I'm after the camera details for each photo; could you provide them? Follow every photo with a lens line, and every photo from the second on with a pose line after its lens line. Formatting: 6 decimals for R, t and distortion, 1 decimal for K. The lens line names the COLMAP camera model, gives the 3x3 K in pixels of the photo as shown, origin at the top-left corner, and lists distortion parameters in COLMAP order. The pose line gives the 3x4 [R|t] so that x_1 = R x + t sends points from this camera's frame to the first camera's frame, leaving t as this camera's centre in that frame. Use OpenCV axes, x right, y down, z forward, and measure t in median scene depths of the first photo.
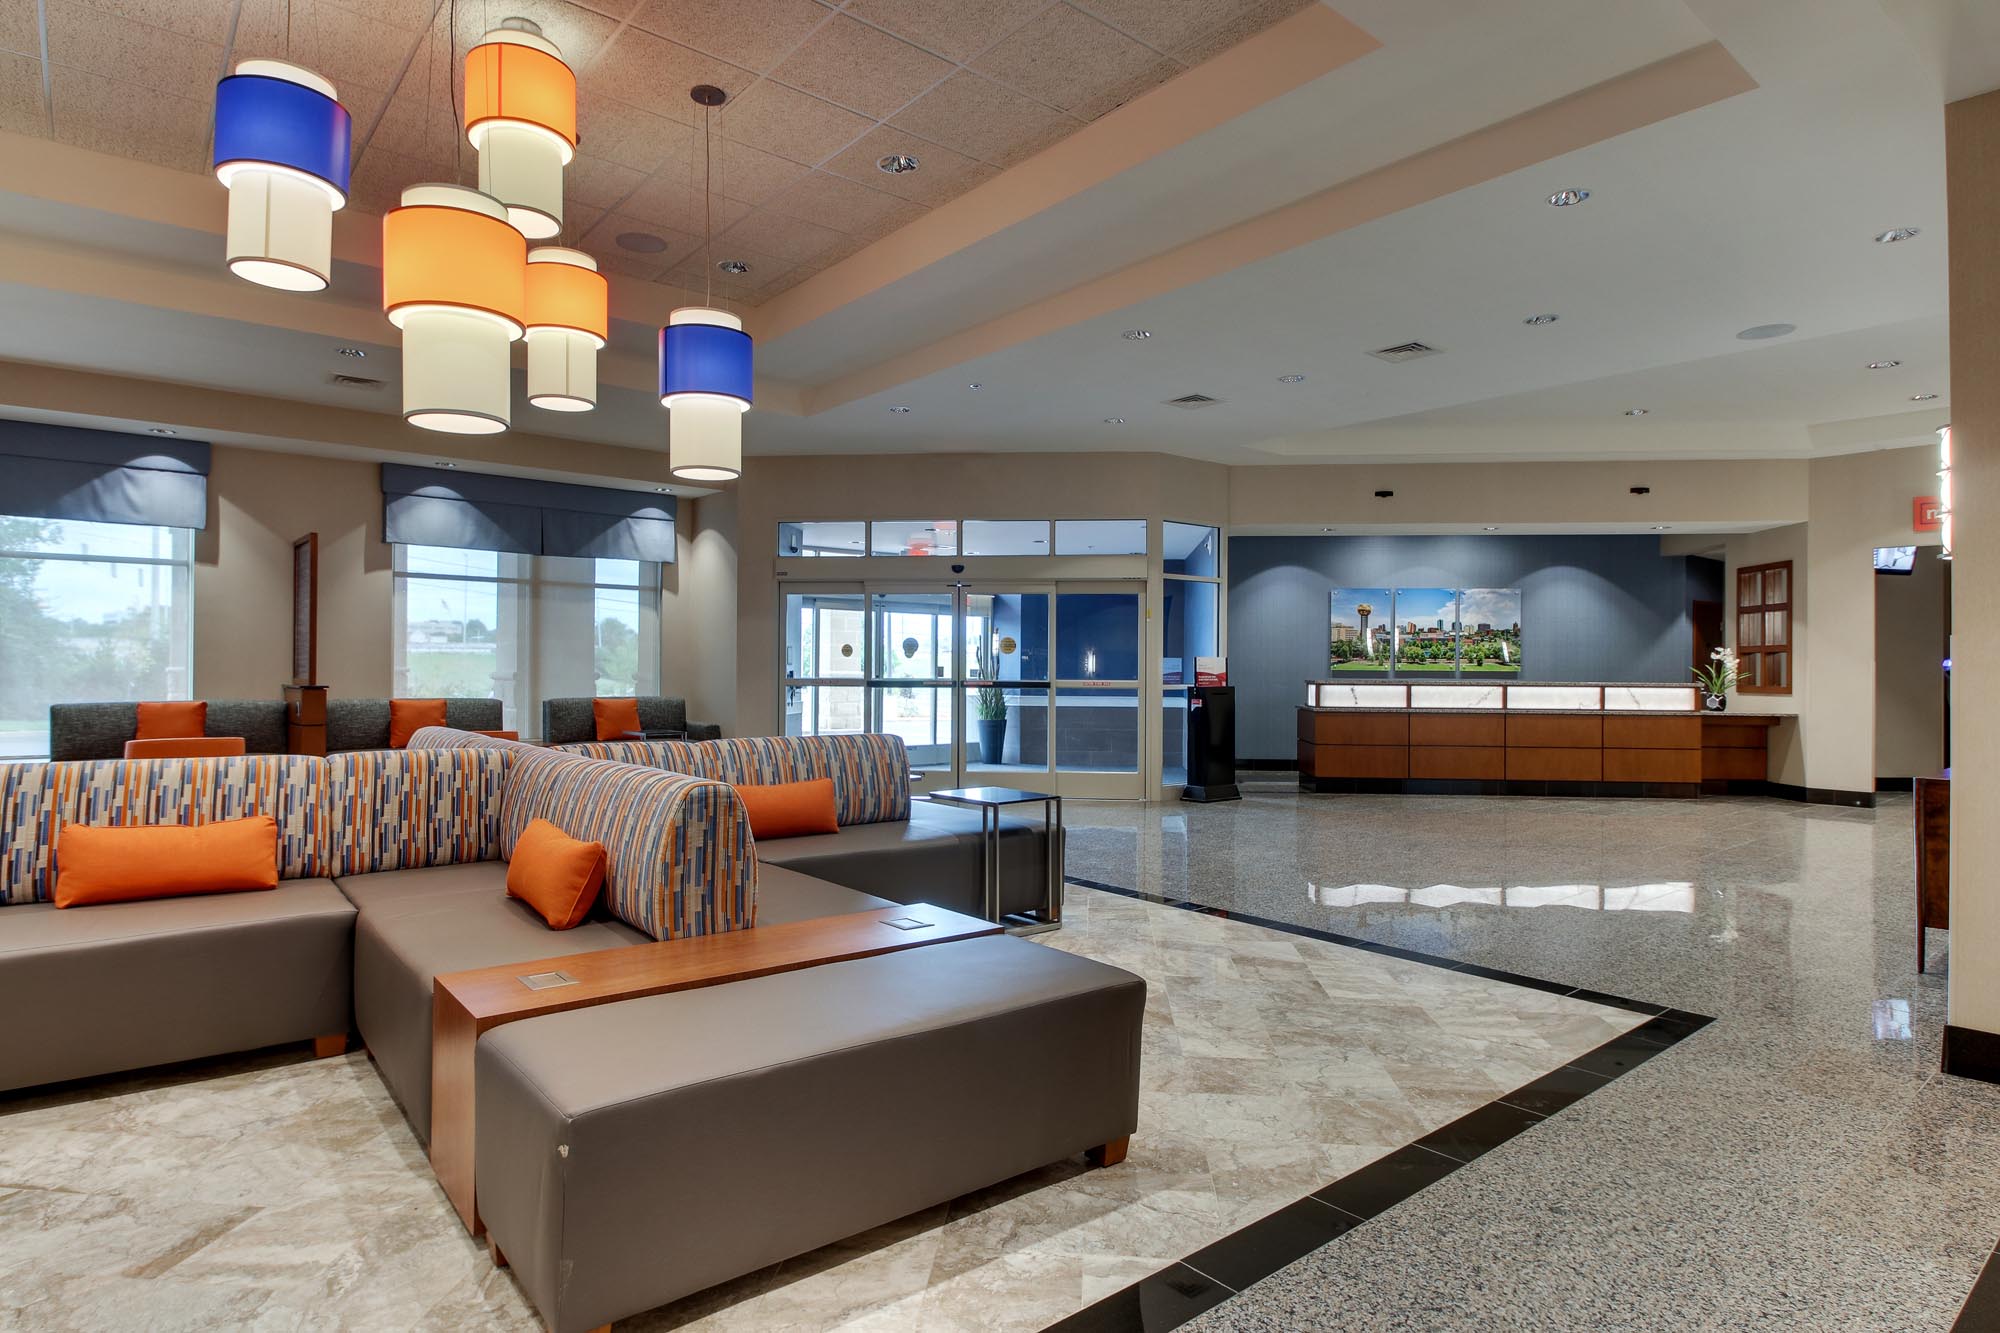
lens RADIAL K [[1086.4, 0, 984.7], [0, 1086.4, 673.5], [0, 0, 1]] dist [0.004258, -0.012656]
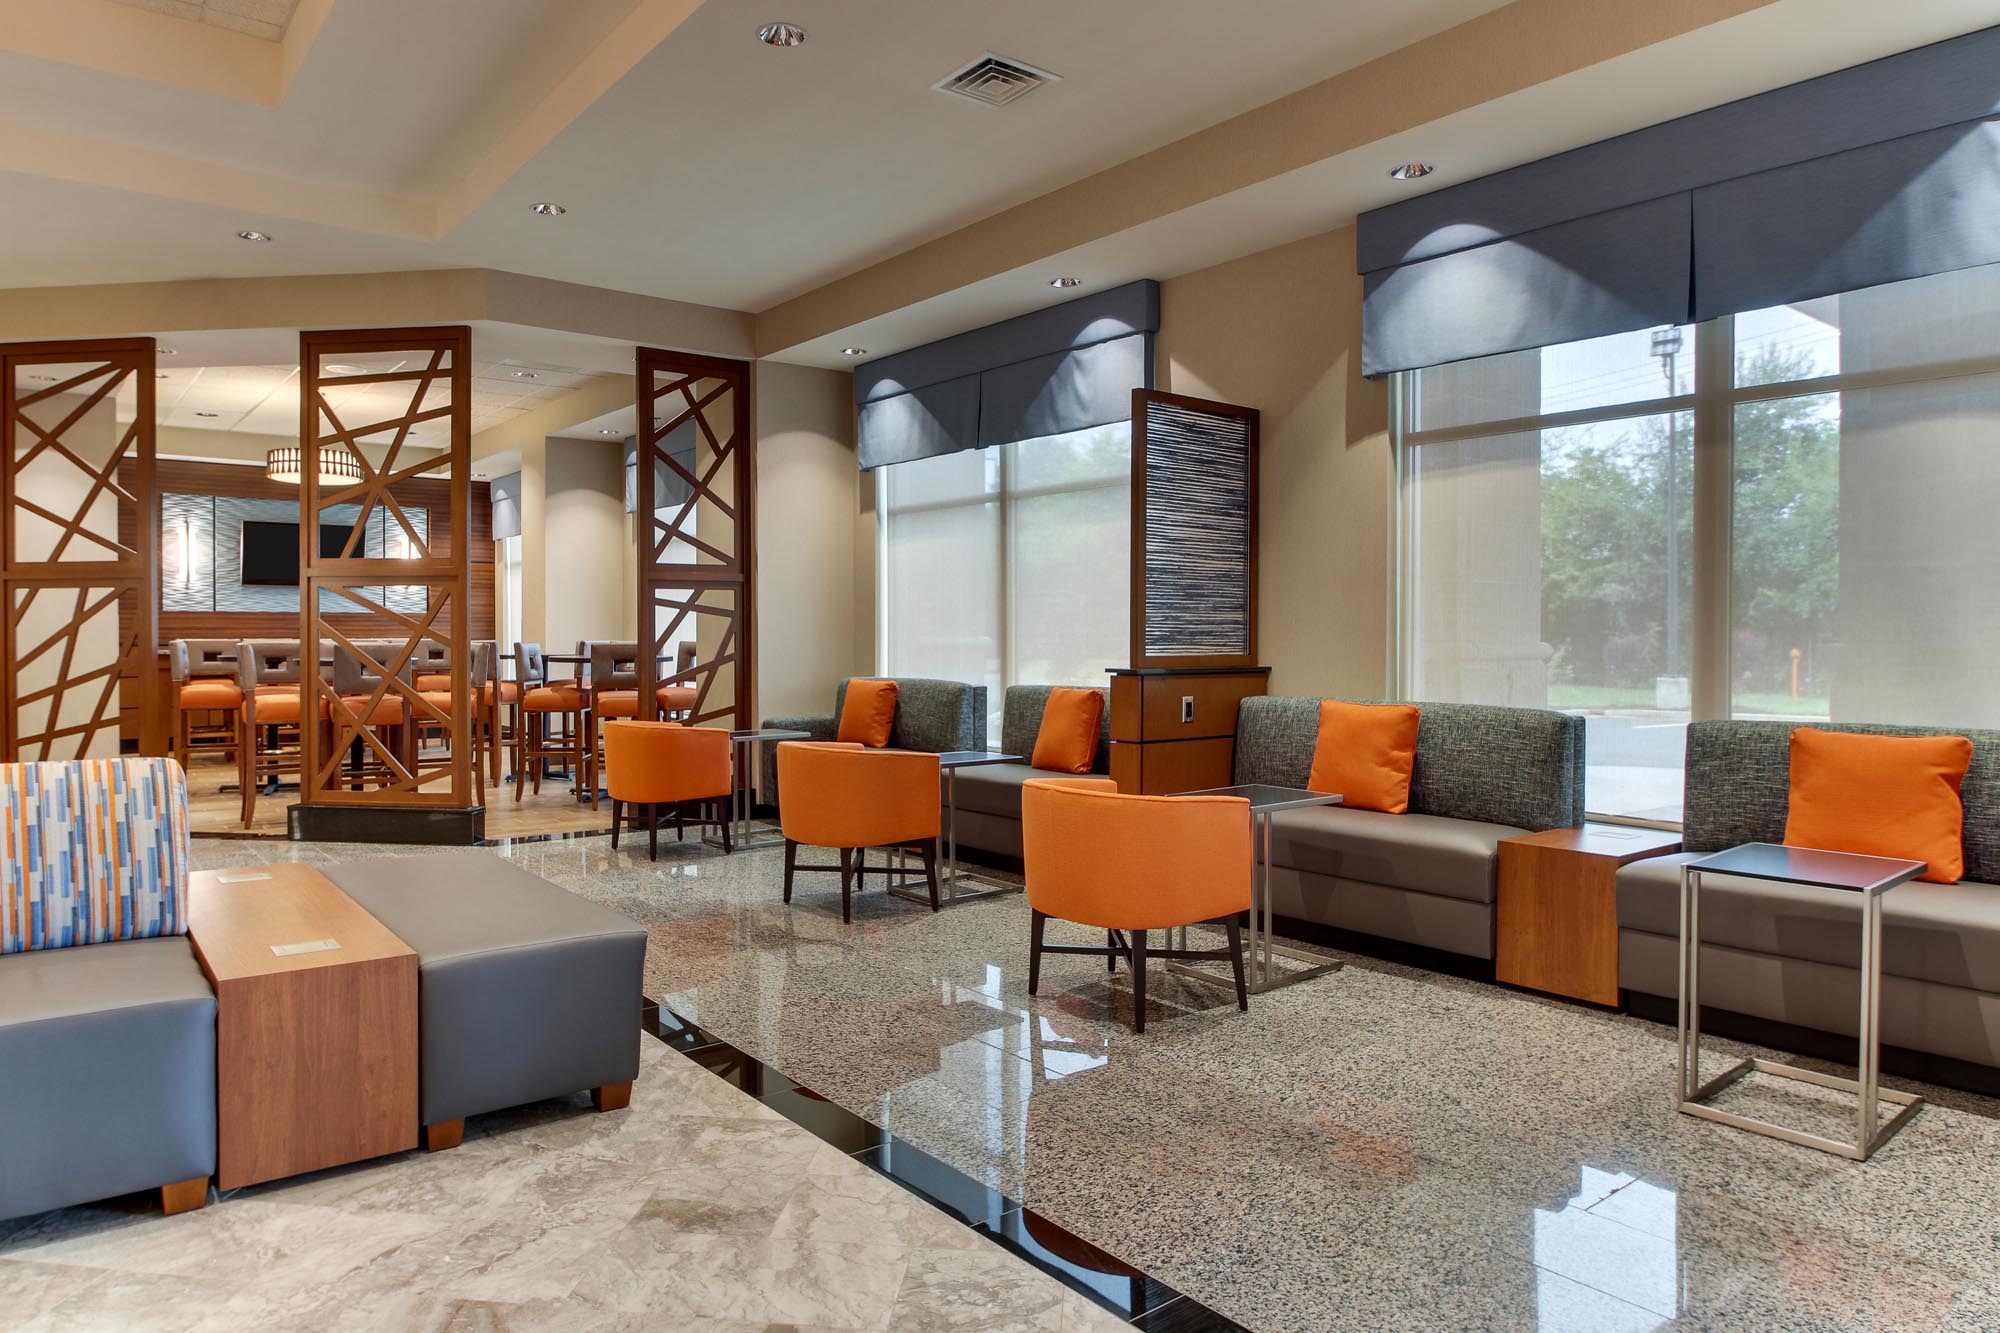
lens RADIAL K [[1262.2, 0, 918.4], [0, 1262.2, 670.4], [0, 0, 1]] dist [0.001788, -0.023722]
pose [[-0.029570, 0.020530, -0.999352, 0.023763], [-0.002595, 0.999784, 0.020615, -0.000719], [0.999559, 0.003203, -0.029510, 0.881269]]
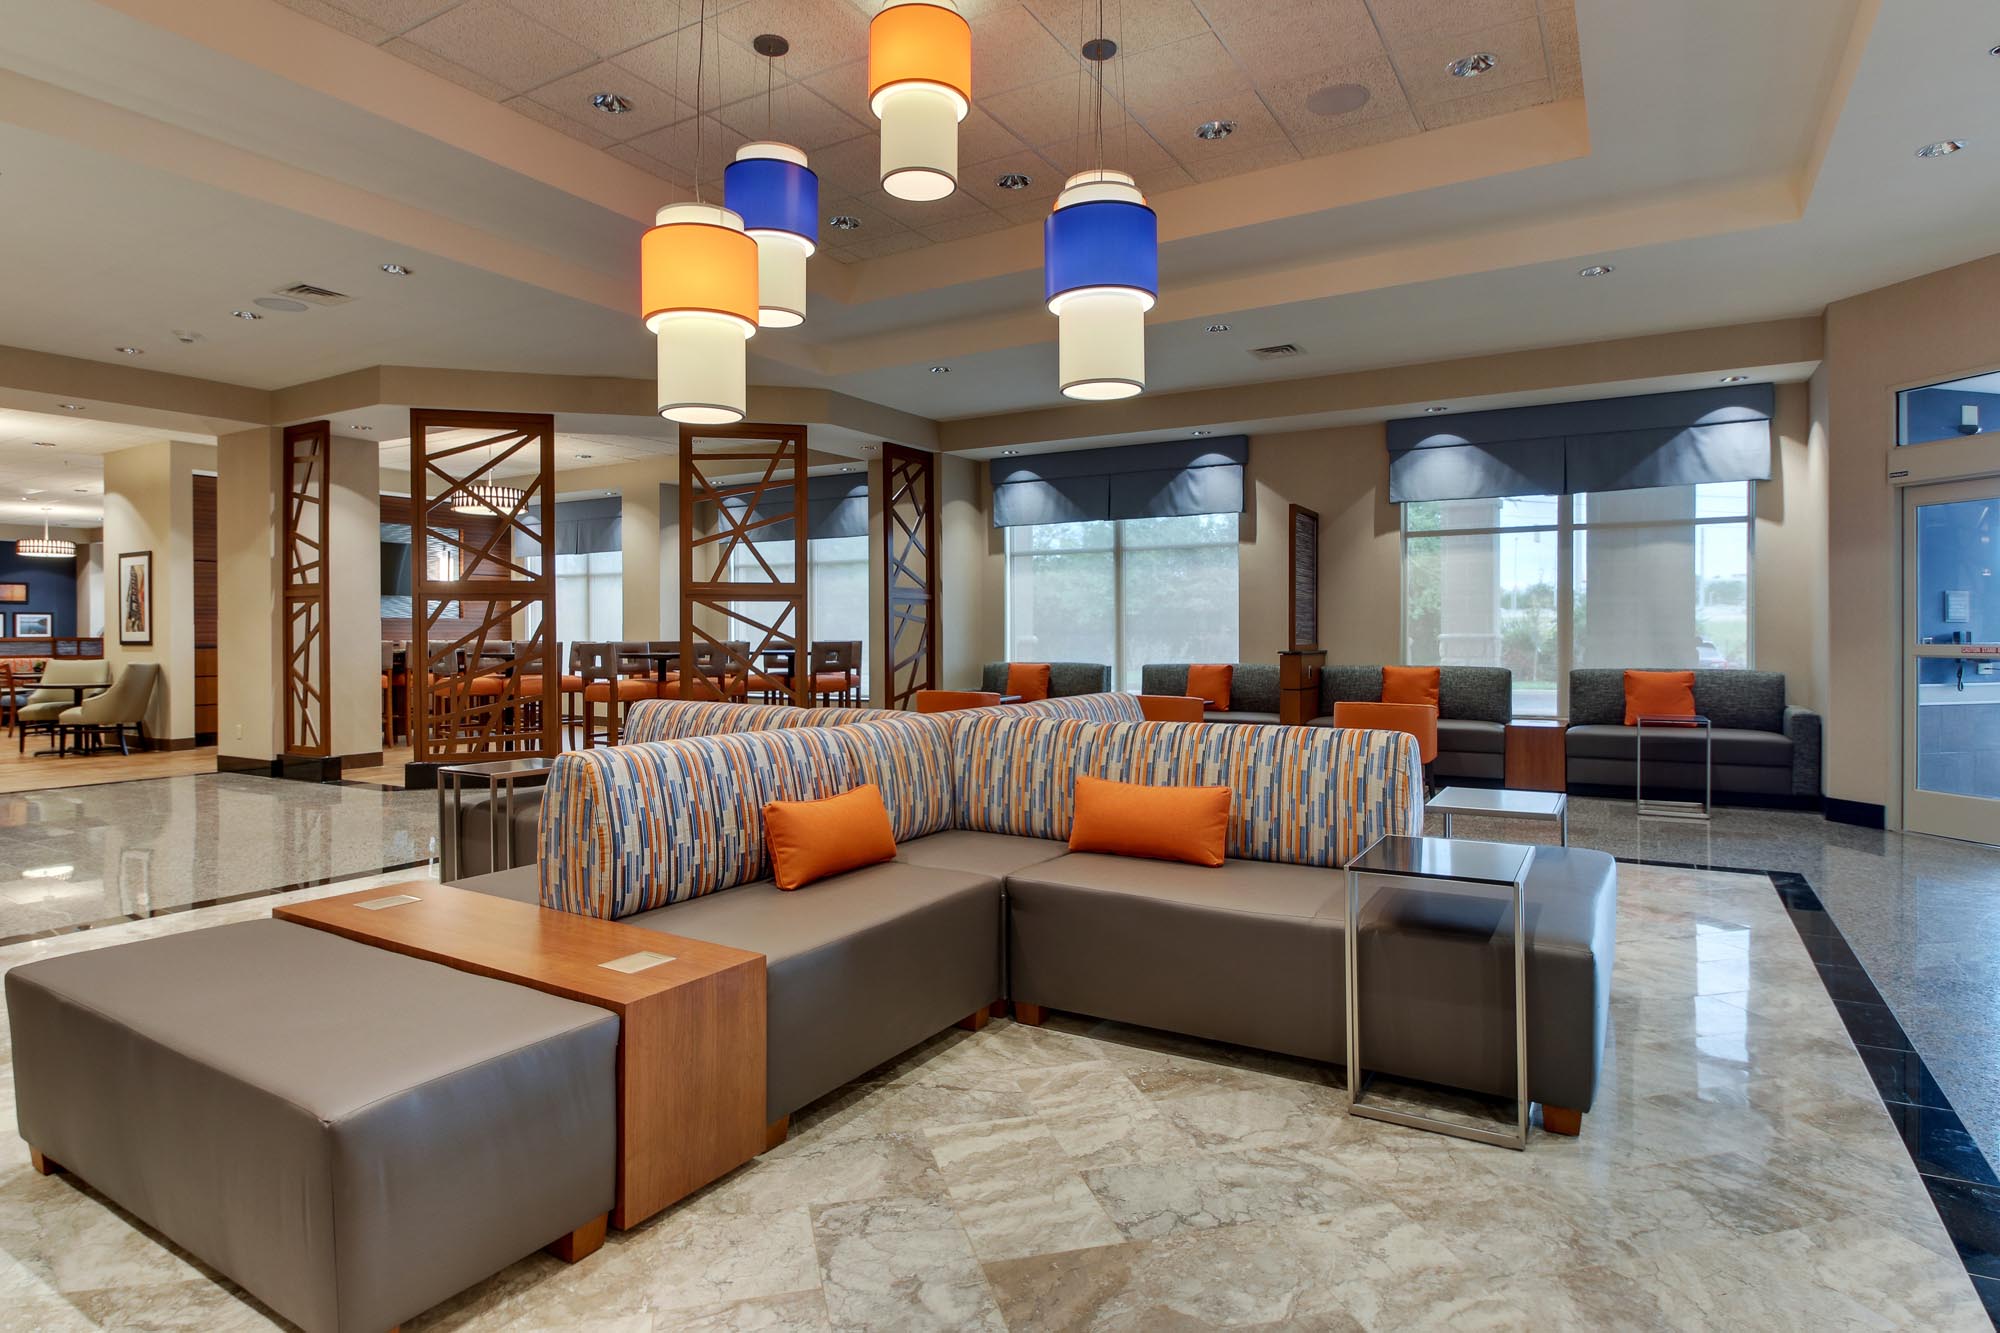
lens RADIAL K [[1086.4, 0, 984.7], [0, 1086.4, 673.5], [0, 0, 1]] dist [0.004258, -0.012656]
pose [[0.336802, 0.024462, -0.941258, 0.257483], [0.003207, 0.999627, 0.027127, 0.003295], [0.941570, -0.012155, 0.336598, 0.360664]]
